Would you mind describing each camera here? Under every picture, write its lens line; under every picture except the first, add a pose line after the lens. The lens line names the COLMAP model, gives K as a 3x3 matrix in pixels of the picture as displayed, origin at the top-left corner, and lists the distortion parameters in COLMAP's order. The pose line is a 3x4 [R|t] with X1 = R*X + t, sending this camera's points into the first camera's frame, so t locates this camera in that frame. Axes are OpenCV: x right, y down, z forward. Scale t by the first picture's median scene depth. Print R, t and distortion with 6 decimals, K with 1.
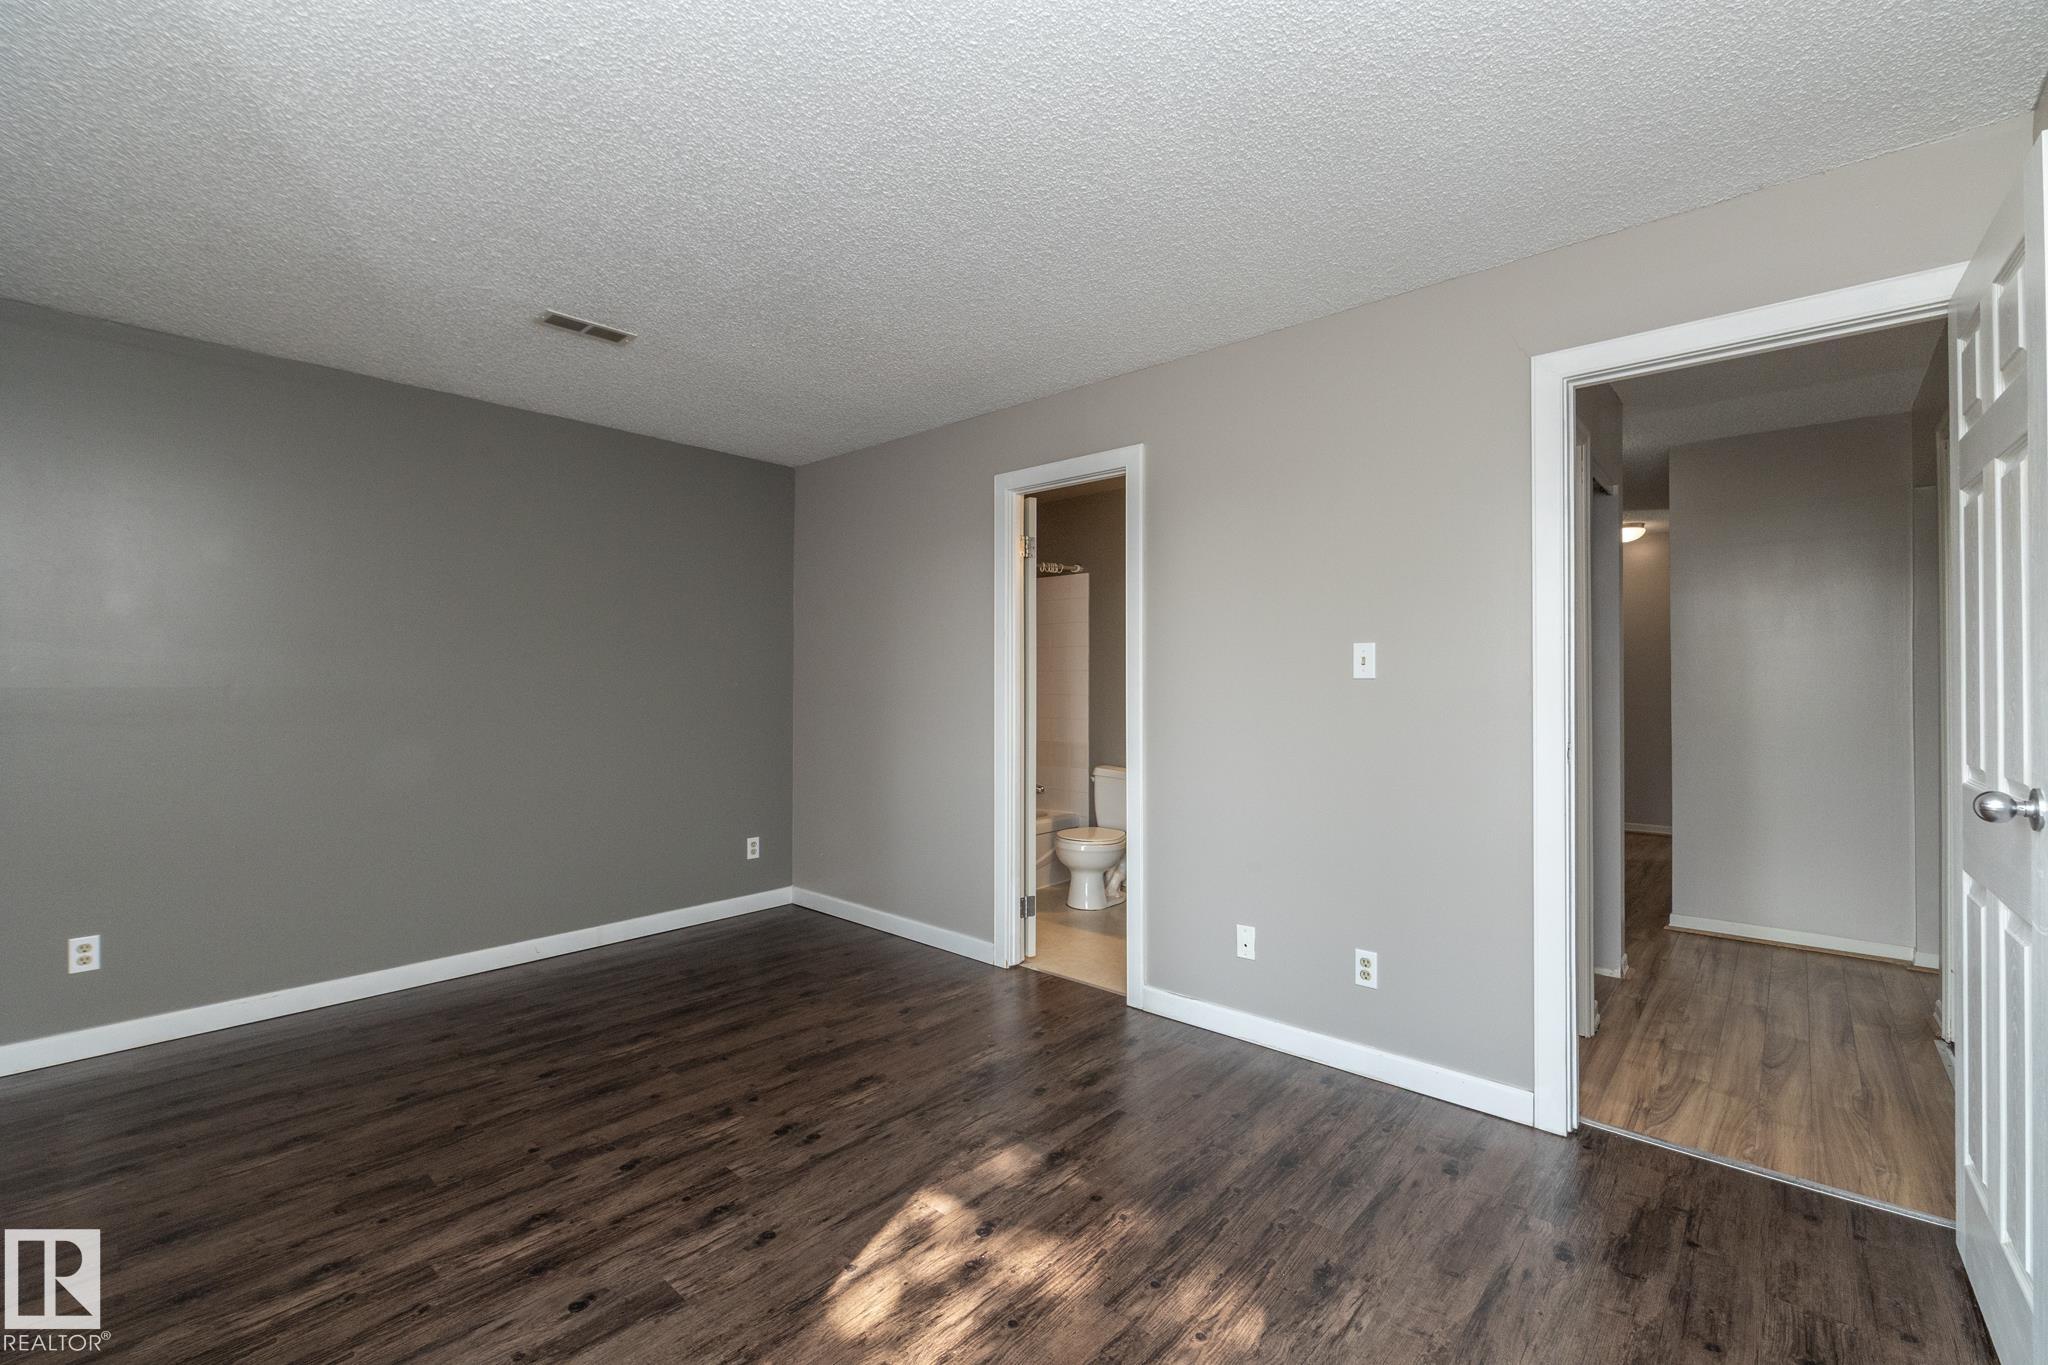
lens RADIAL K [[865.8, 0, 1024.0], [0, 865.8, 682.5], [0, 0, 1]] dist [-0.001296, -0.000406]
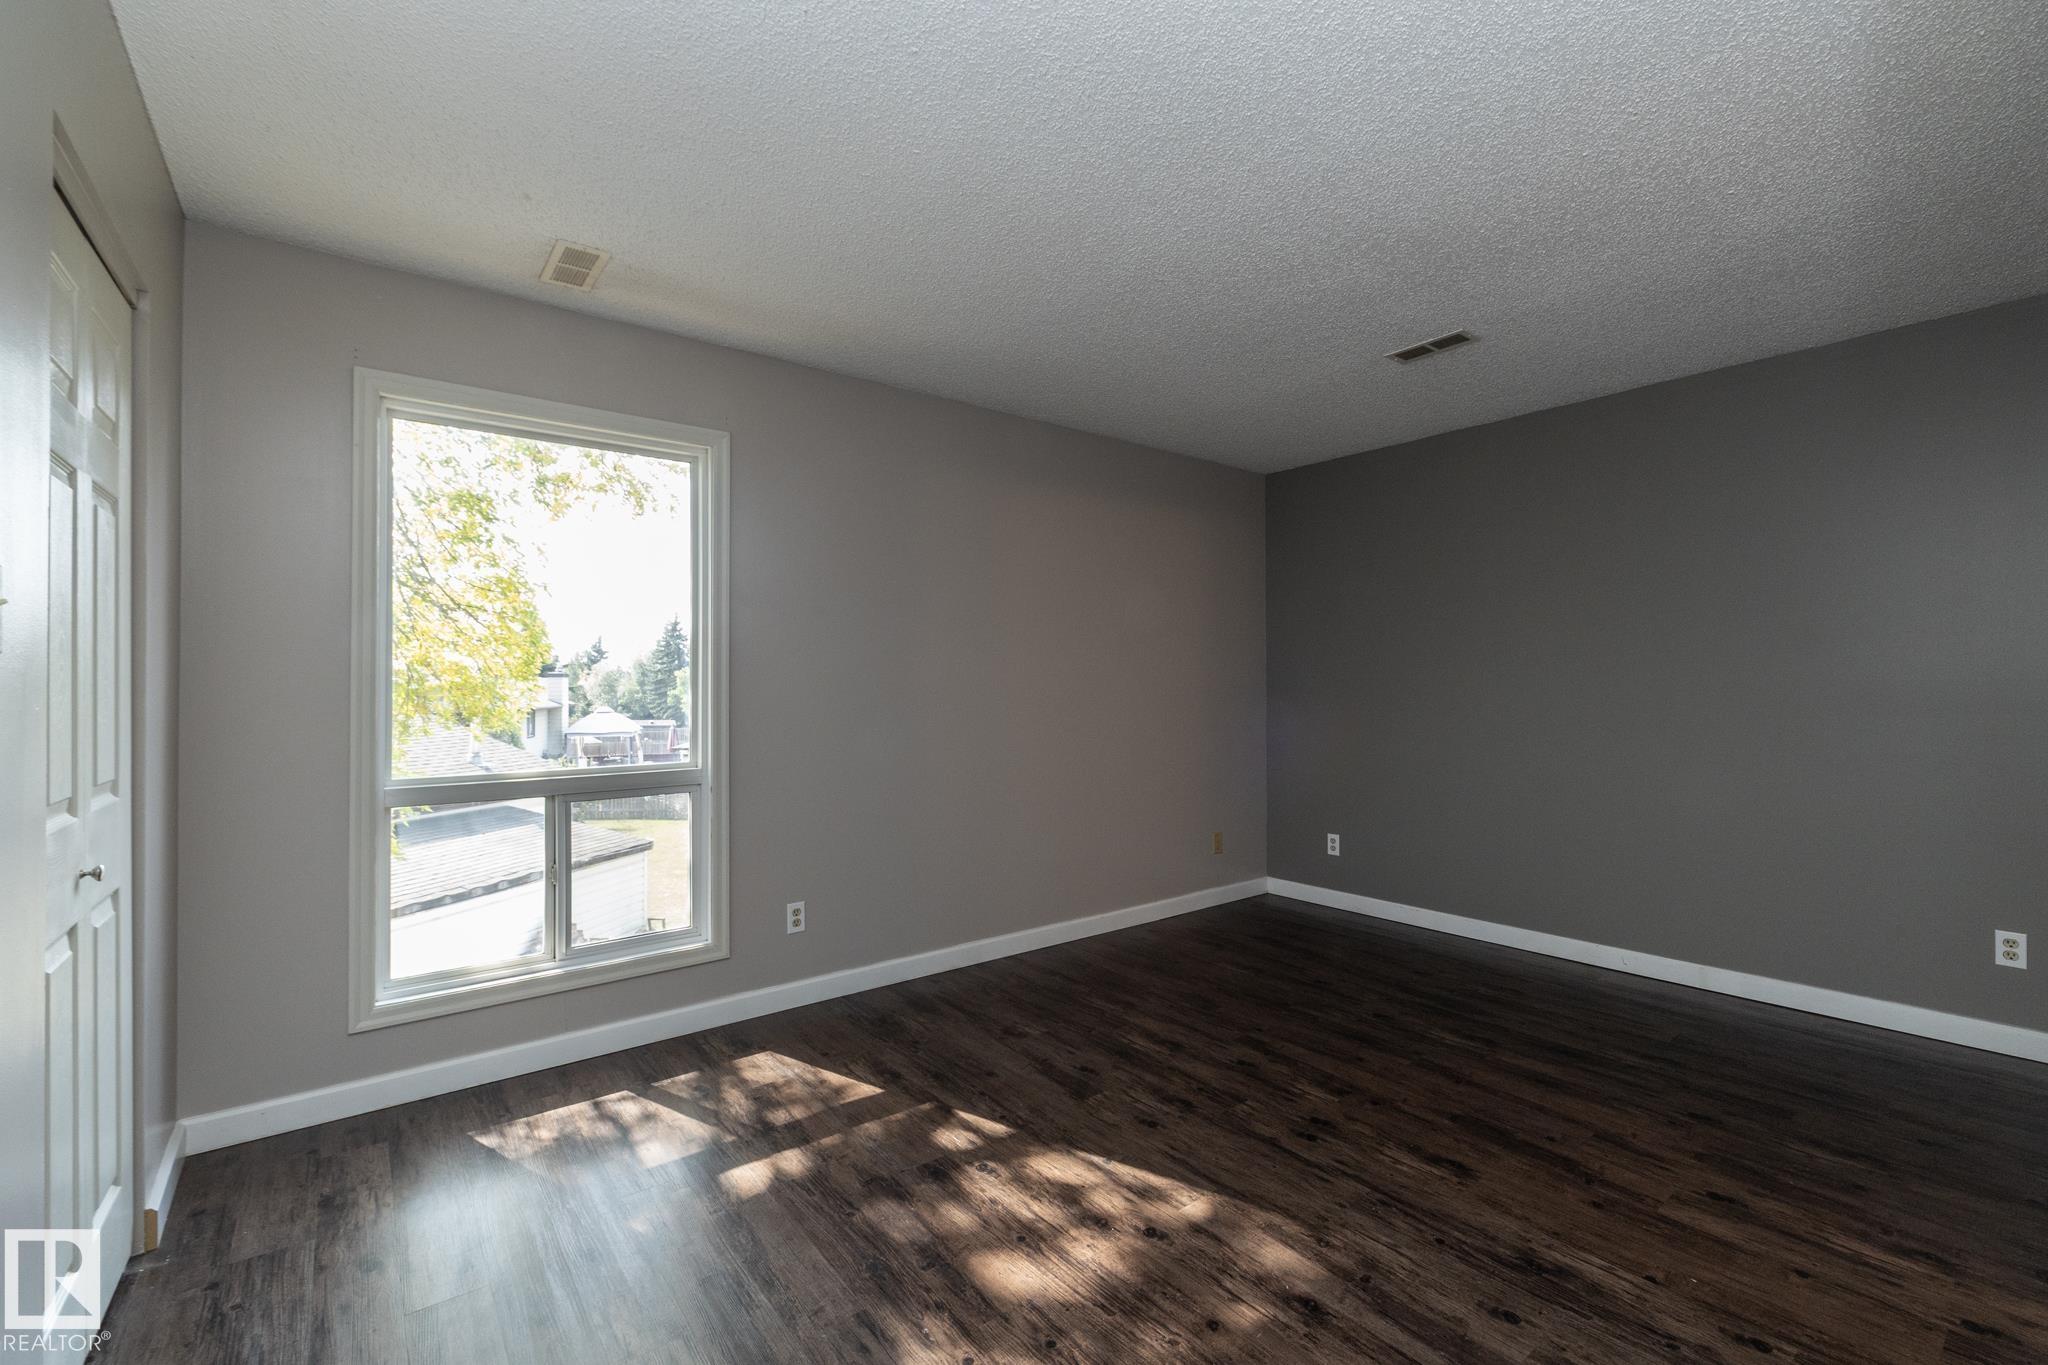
lens RADIAL K [[865.8, 0, 1024.0], [0, 865.8, 682.5], [0, 0, 1]] dist [-0.001296, -0.000406]
pose [[-0.179512, -0.004417, -0.983746, 0.686281], [0.007432, 0.999955, -0.005846, 0.008659], [0.983728, -0.008360, -0.179472, 0.748846]]
